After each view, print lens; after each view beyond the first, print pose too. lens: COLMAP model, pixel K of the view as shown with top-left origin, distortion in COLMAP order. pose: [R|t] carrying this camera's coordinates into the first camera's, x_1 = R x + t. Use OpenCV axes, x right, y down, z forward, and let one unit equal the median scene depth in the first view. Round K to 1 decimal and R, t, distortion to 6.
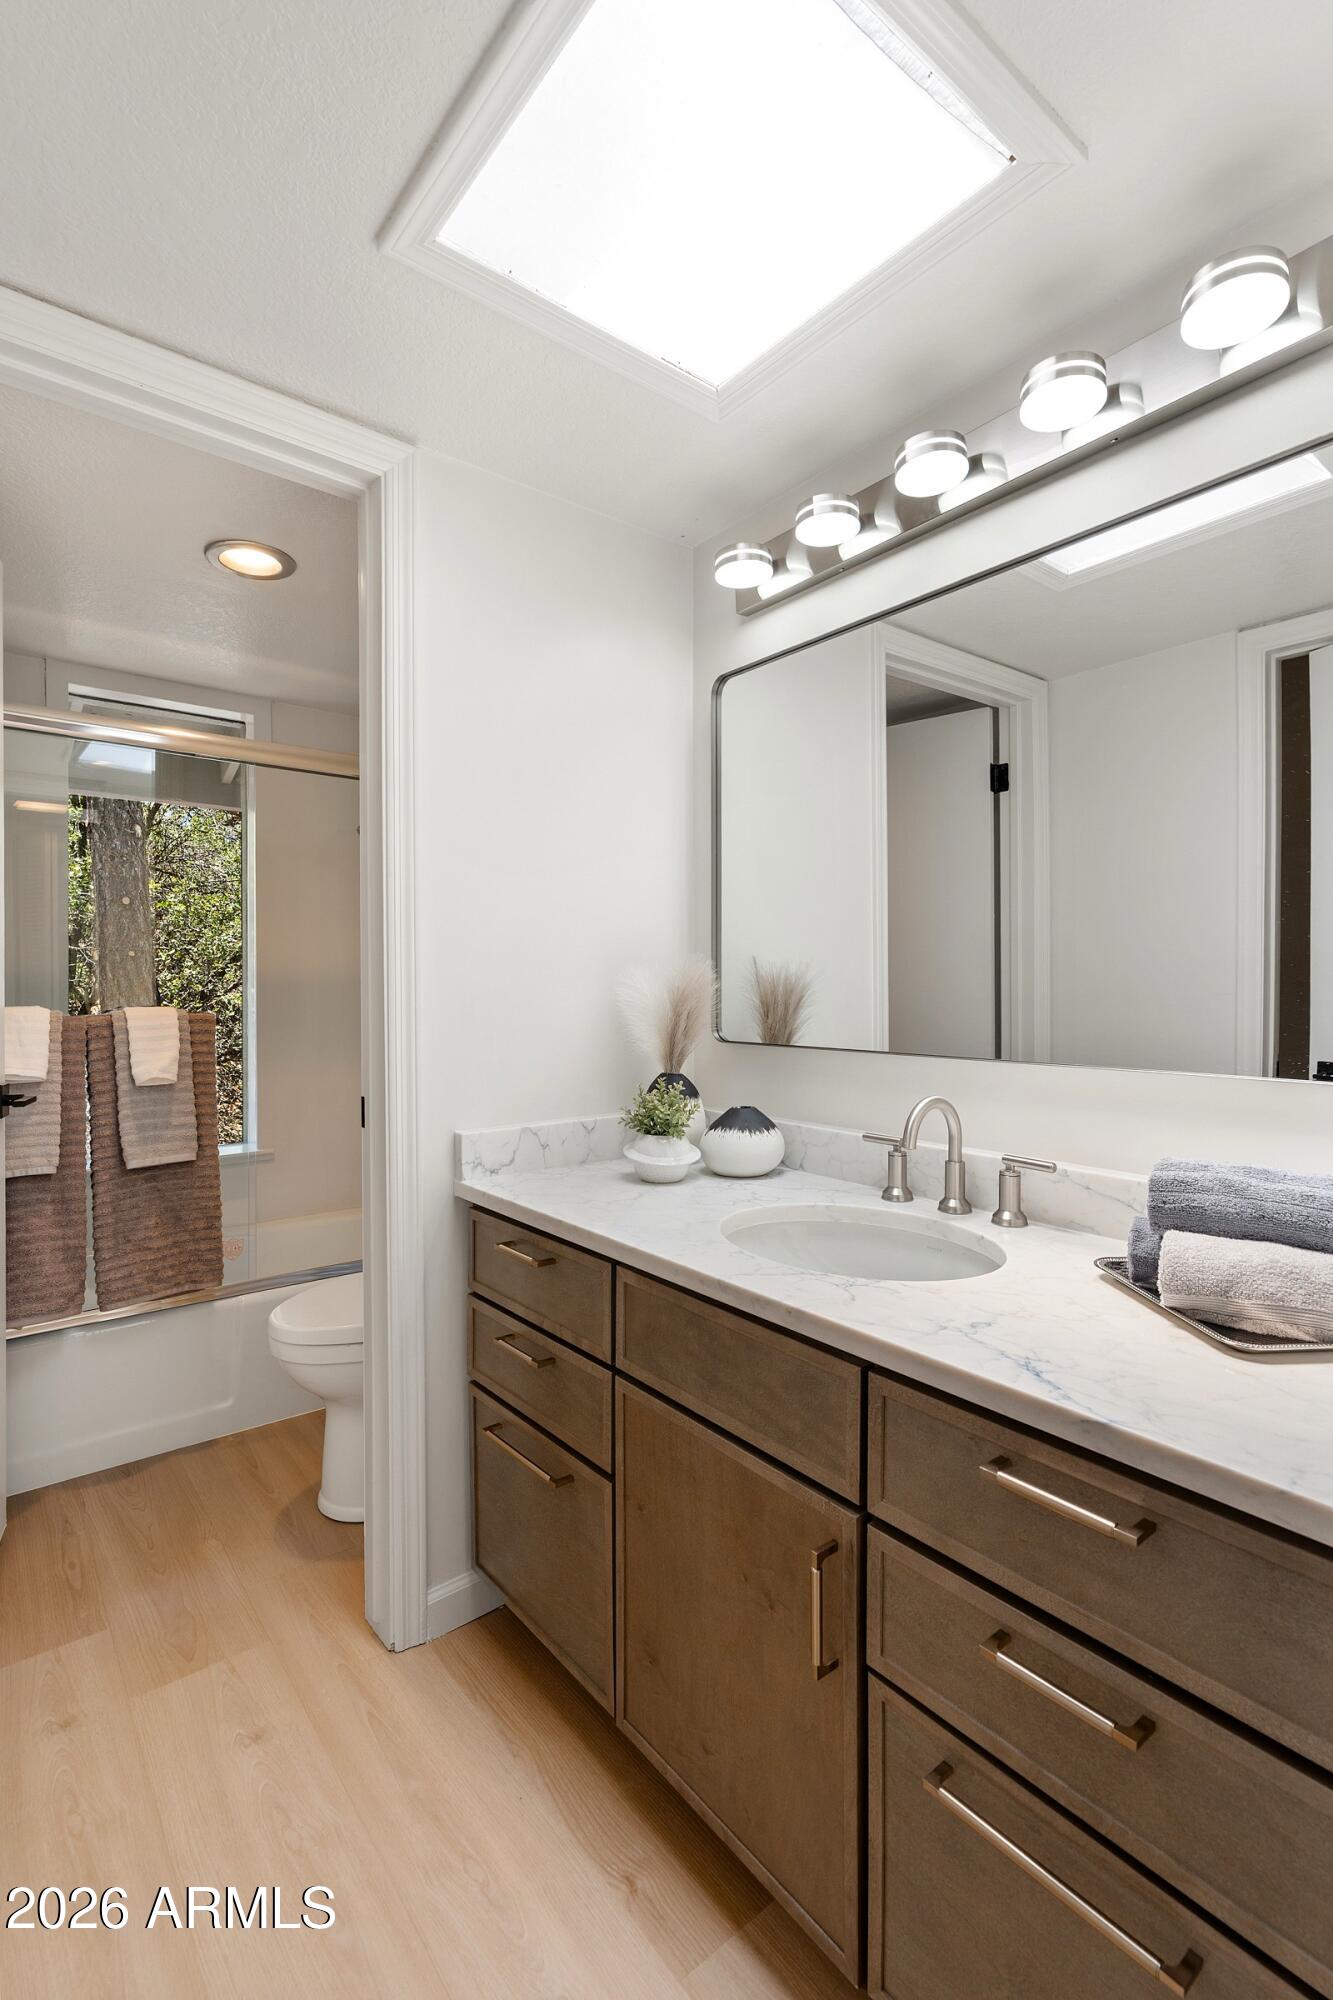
lens RADIAL K [[902.9, 0, 658.8], [0, 902.9, 995.1], [0, 0, 1]] dist [0.001706, 0.000795]
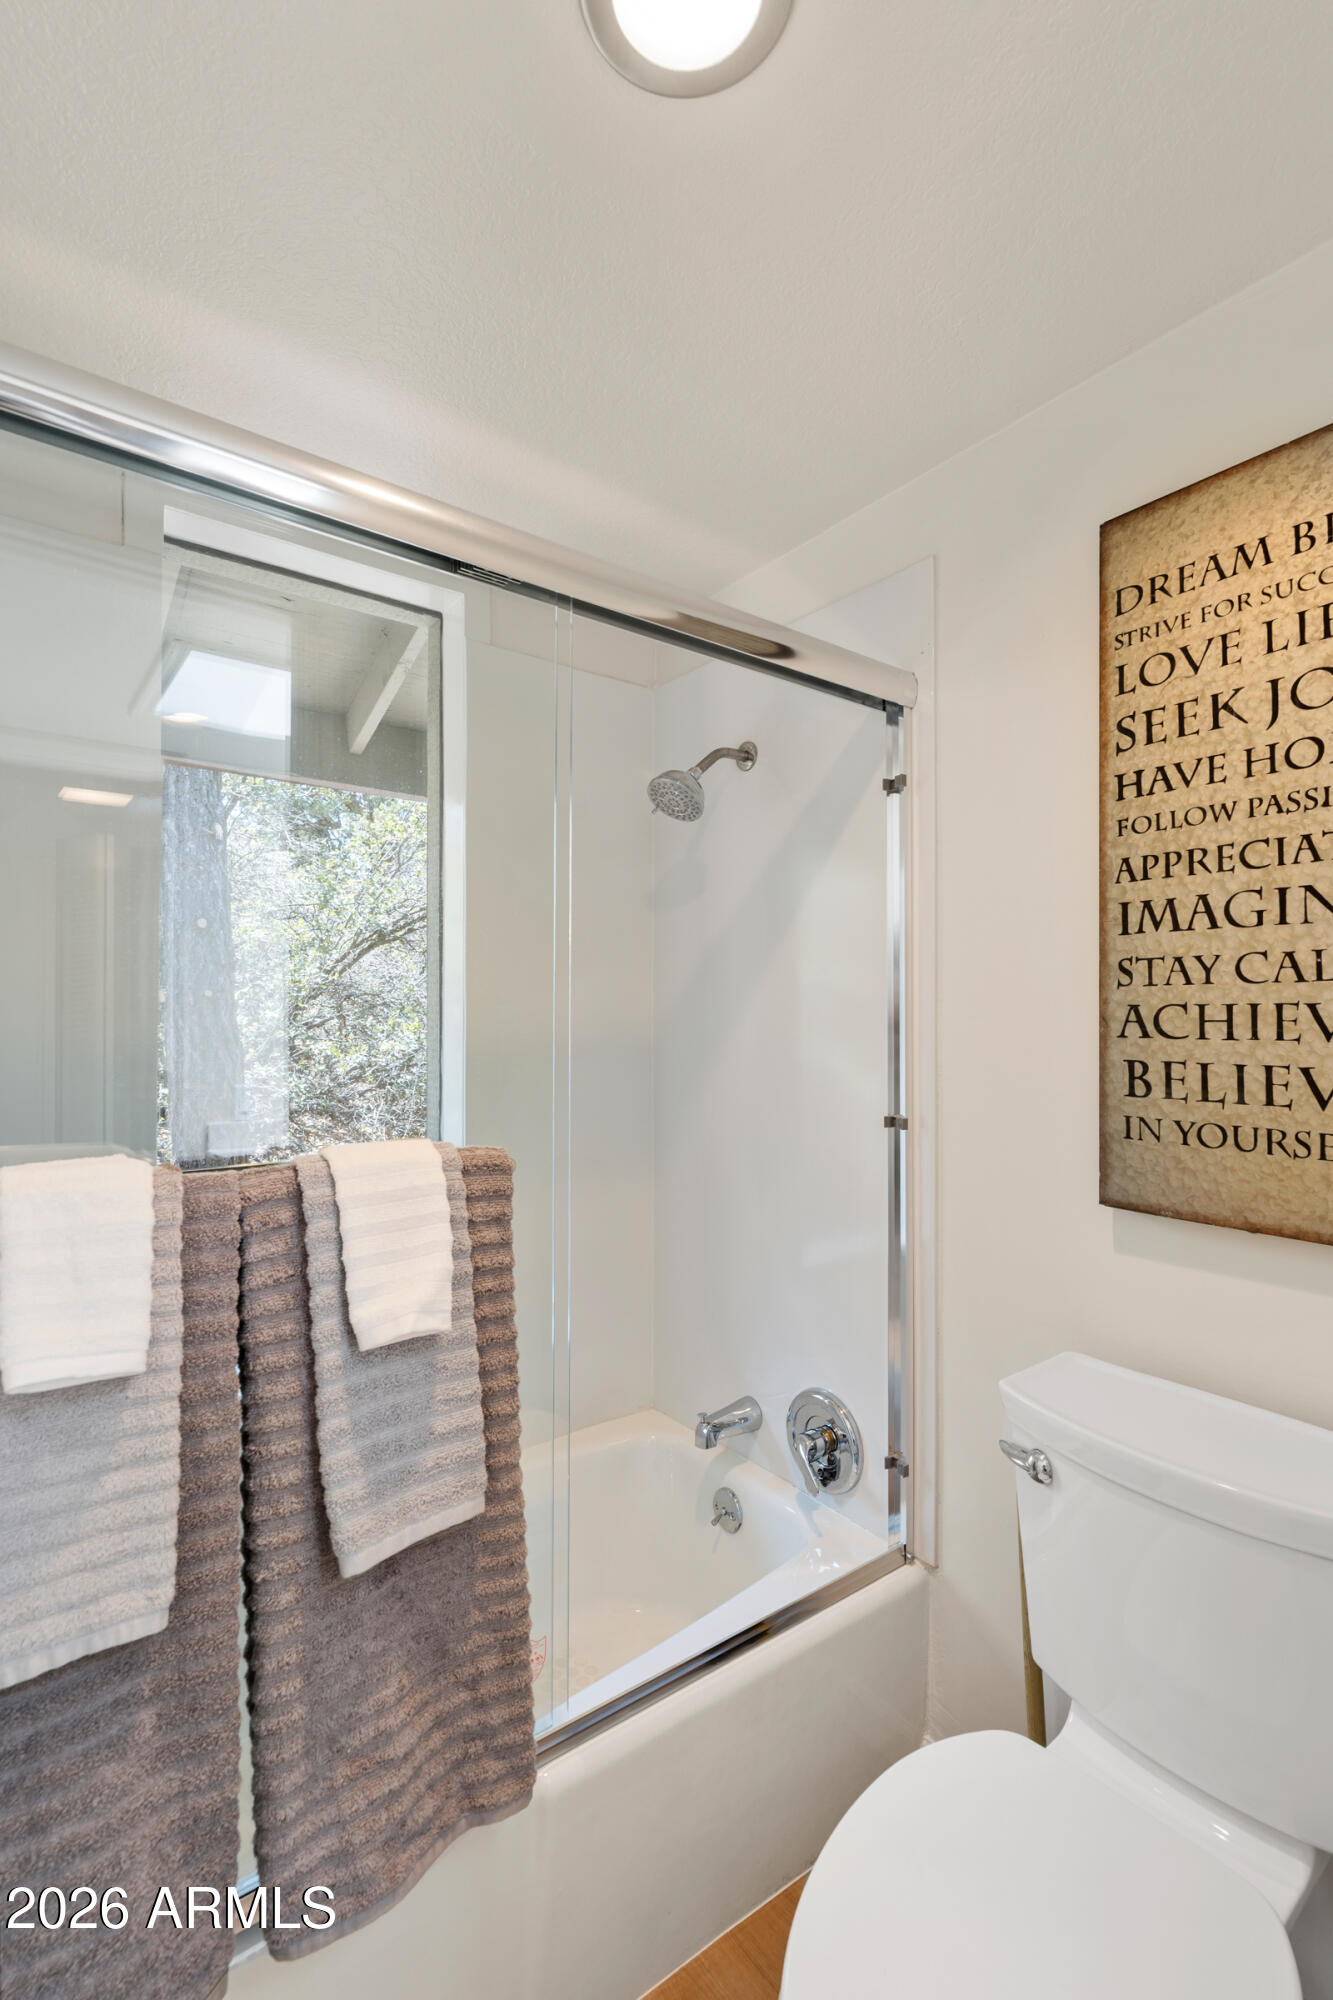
lens RADIAL K [[902.9, 0, 667.3], [0, 902.9, 1014.3], [0, 0, 1]] dist [0.001706, 0.000795]
pose [[0.999751, 0.001883, -0.022224, -0.435635], [-0.002240, 0.999868, -0.016074, -0.040912], [0.022191, 0.016119, 0.999624, 0.605519]]
